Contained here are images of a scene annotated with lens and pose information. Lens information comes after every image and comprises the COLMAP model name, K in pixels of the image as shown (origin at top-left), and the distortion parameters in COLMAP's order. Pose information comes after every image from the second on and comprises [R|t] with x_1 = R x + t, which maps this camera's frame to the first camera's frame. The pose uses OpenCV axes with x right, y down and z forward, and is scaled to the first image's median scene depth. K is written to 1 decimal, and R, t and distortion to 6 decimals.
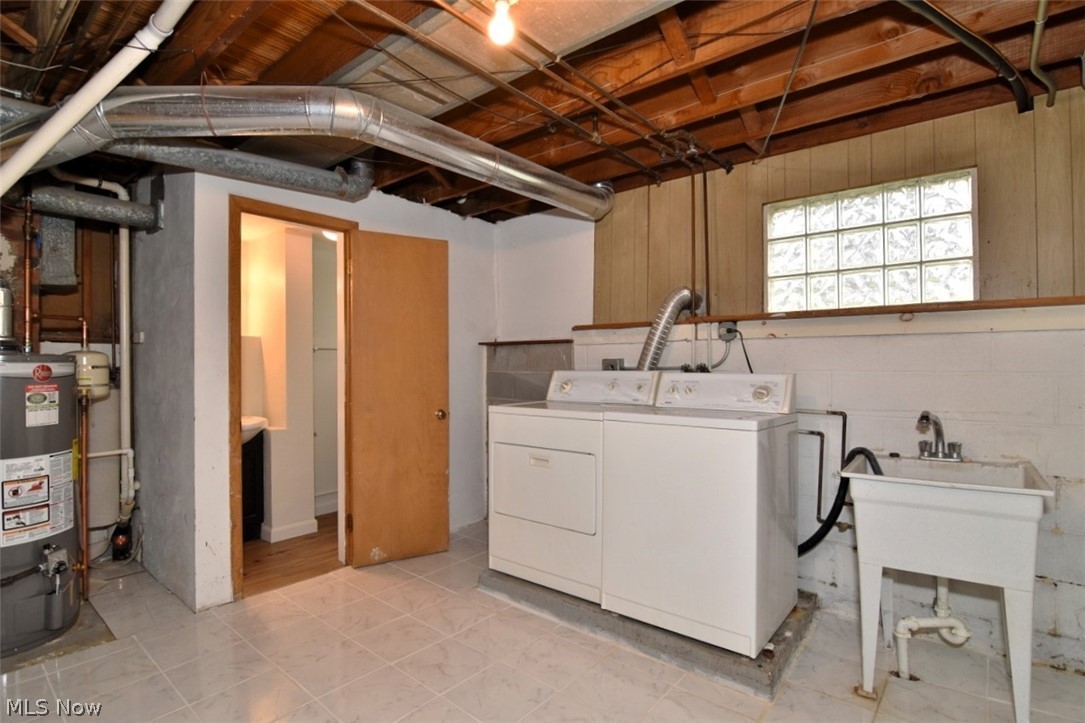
lens RADIAL K [[526.2, 0, 554.1], [0, 526.2, 360.9], [0, 0, 1]] dist [0.000903, -0.012239]
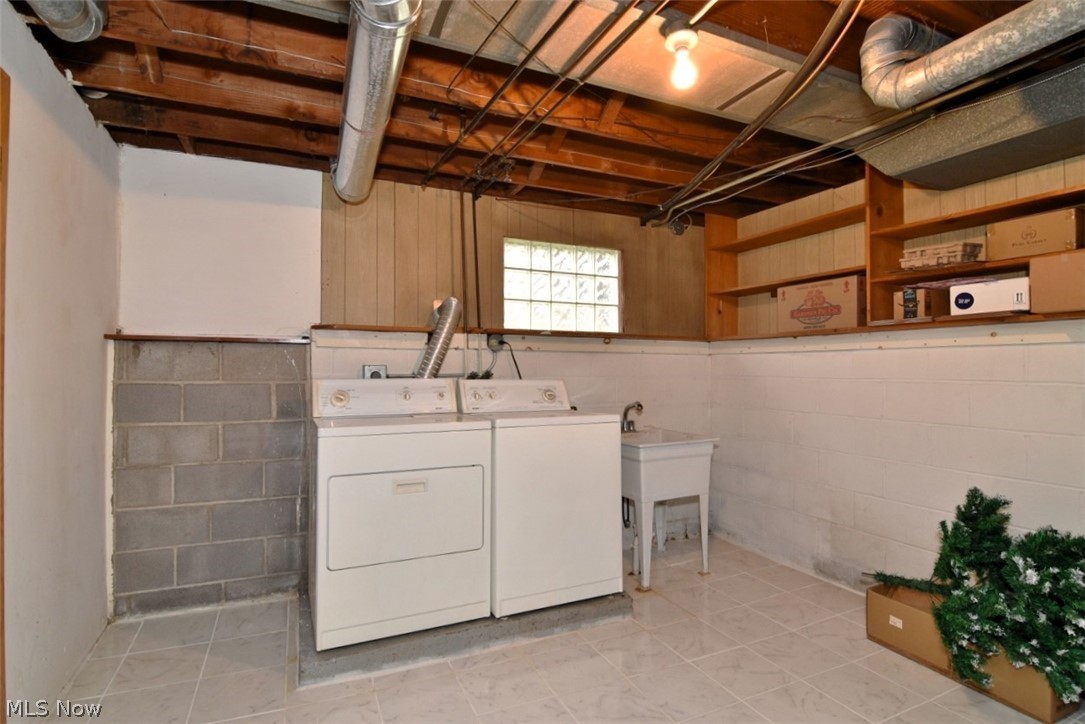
lens RADIAL K [[526.2, 0, 554.1], [0, 526.2, 361.4], [0, 0, 1]] dist [0.000903, -0.012239]
pose [[0.453266, 0.016488, 0.891223, -0.658238], [-0.010527, 0.999858, -0.013144, -0.002124], [-0.891313, -0.003424, 0.453375, 0.396643]]
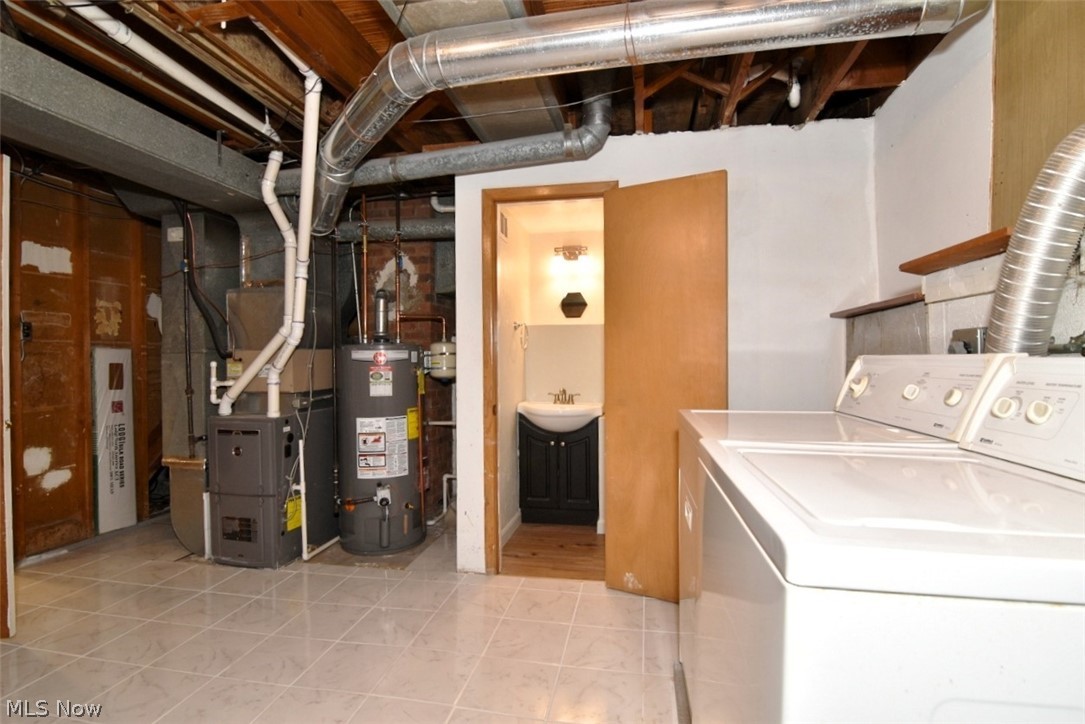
lens RADIAL K [[542.0, 0, 542.5], [0, 542.0, 362.0], [0, 0, 1]] dist [-0.000546, -0.000013]
pose [[0.483773, 0.004264, -0.875183, 0.389934], [0.010060, 0.999895, 0.010432, 0.019284], [0.875136, -0.013851, 0.483679, 0.558728]]
